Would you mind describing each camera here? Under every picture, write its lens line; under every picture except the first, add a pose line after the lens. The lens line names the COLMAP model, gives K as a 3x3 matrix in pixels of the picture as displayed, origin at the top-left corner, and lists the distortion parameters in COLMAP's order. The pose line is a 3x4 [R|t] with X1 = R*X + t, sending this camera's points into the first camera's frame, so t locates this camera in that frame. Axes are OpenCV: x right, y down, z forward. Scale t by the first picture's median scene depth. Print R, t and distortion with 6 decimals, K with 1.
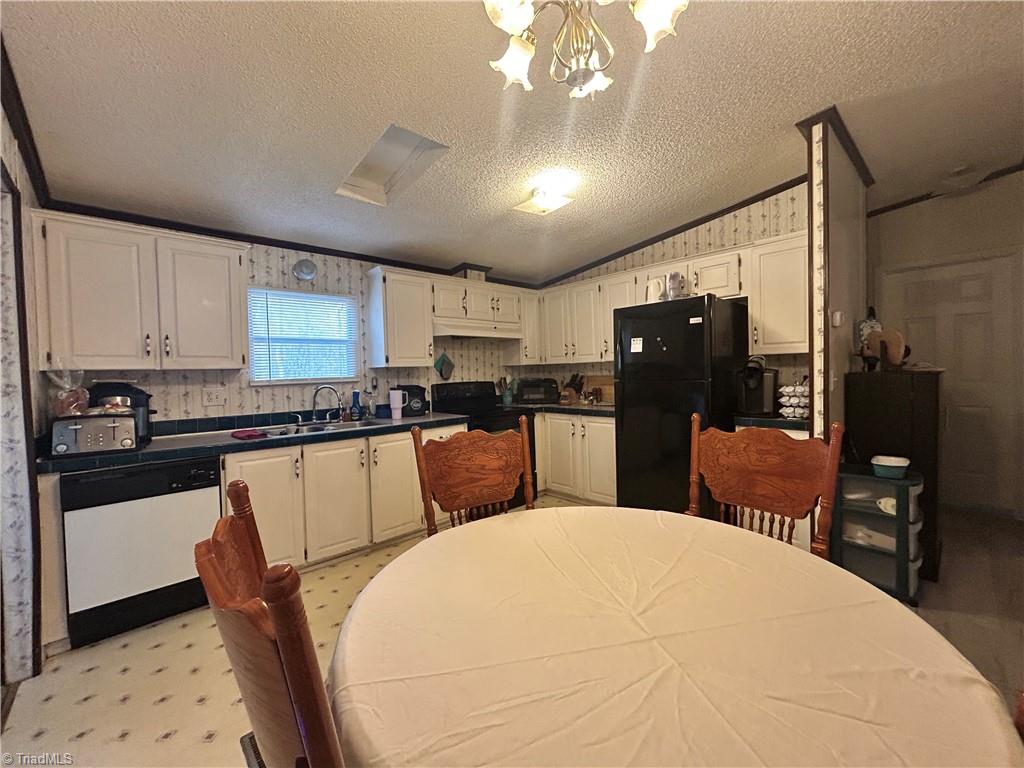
lens RADIAL K [[416.3, 0, 510.8], [0, 416.3, 383.6], [0, 0, 1]] dist [-0.002784, 0.001219]
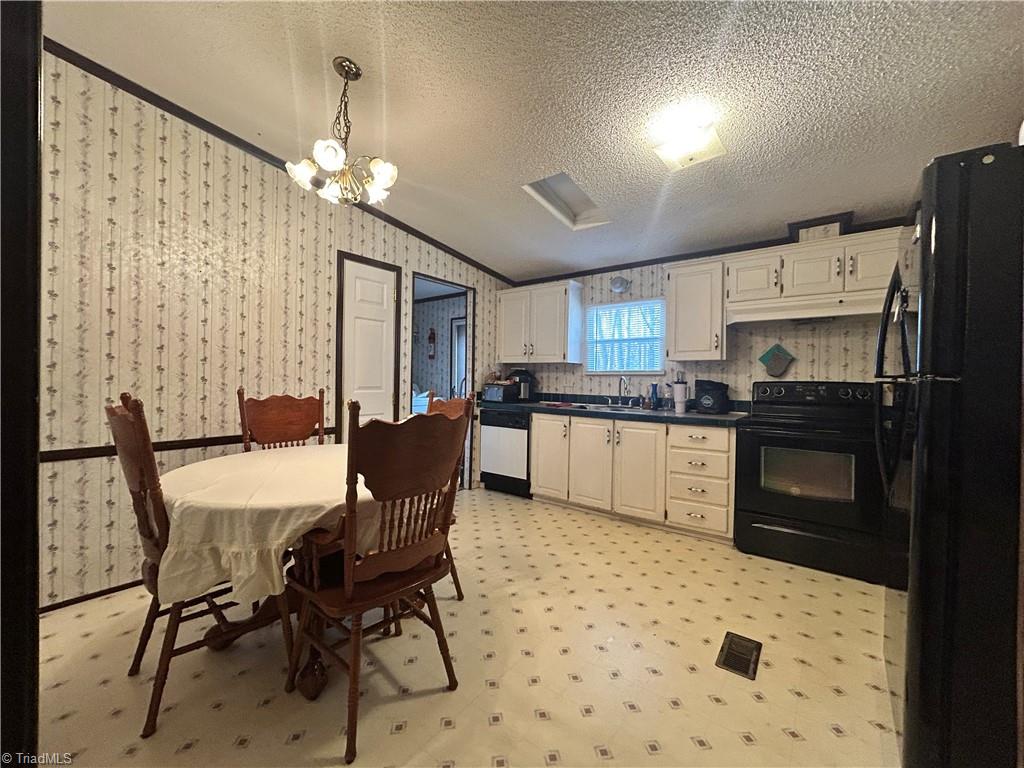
lens RADIAL K [[416.3, 0, 510.9], [0, 416.3, 383.3], [0, 0, 1]] dist [-0.002784, 0.001219]
pose [[0.153734, 0.037495, -0.987401, 0.705594], [-0.046070, 0.998465, 0.030742, 0.002422], [0.987038, 0.040764, 0.155225, 0.479087]]
